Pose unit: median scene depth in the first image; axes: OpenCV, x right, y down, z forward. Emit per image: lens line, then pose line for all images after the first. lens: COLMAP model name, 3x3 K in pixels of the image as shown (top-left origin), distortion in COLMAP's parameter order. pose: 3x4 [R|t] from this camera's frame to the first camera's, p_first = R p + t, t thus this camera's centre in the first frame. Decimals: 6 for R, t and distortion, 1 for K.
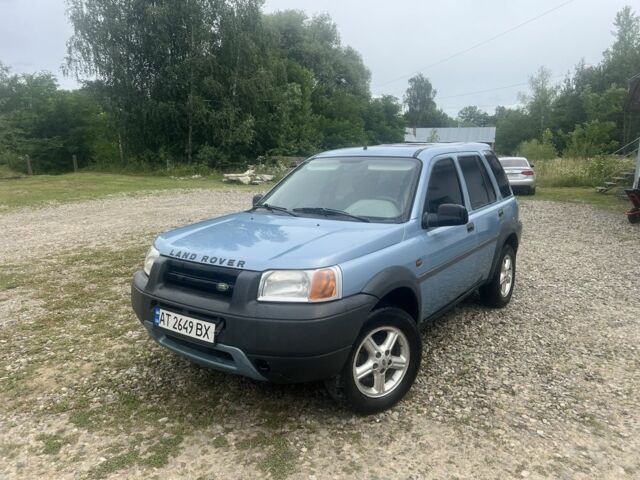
lens RADIAL K [[474.3, 0, 328.1], [0, 474.3, 232.3], [0, 0, 1]] dist [0.063524, -0.079123]
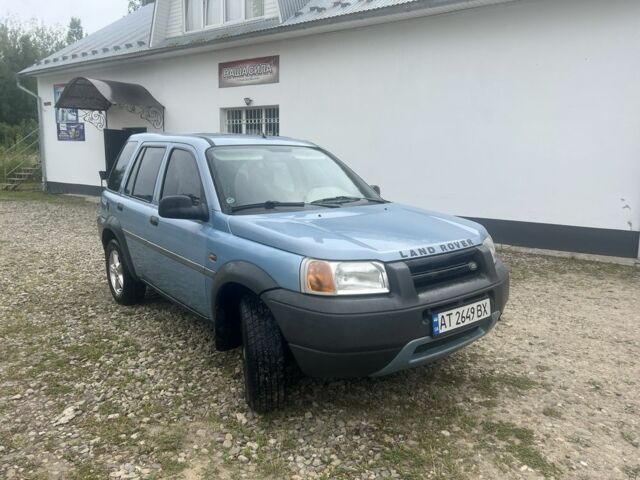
lens RADIAL K [[475.1, 0, 320.0], [0, 475.1, 240.0], [0, 0, 1]] dist [0.025821, -0.008576]
pose [[0.294088, -0.164199, 0.941568, -1.272485], [0.143586, 0.981542, 0.126322, -0.121071], [-0.944931, 0.098046, 0.312237, 0.957881]]
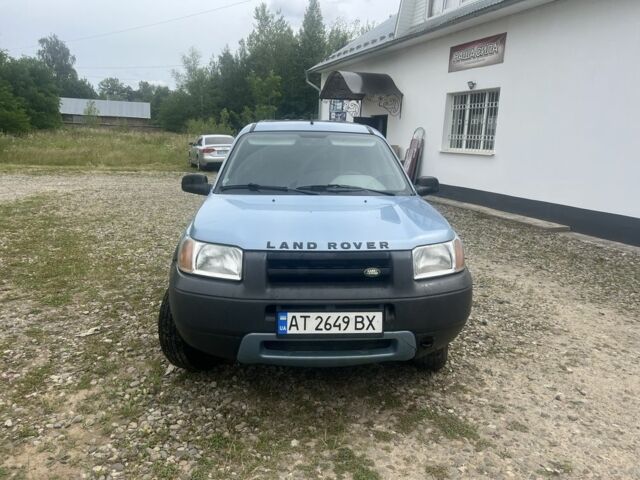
lens RADIAL K [[474.3, 0, 328.1], [0, 474.3, 232.3], [0, 0, 1]] dist [0.063524, -0.079123]
pose [[0.772962, -0.105218, 0.625667, -0.830498], [0.075880, 0.994405, 0.073485, -0.034571], [-0.629899, -0.009326, 0.776621, 0.333293]]
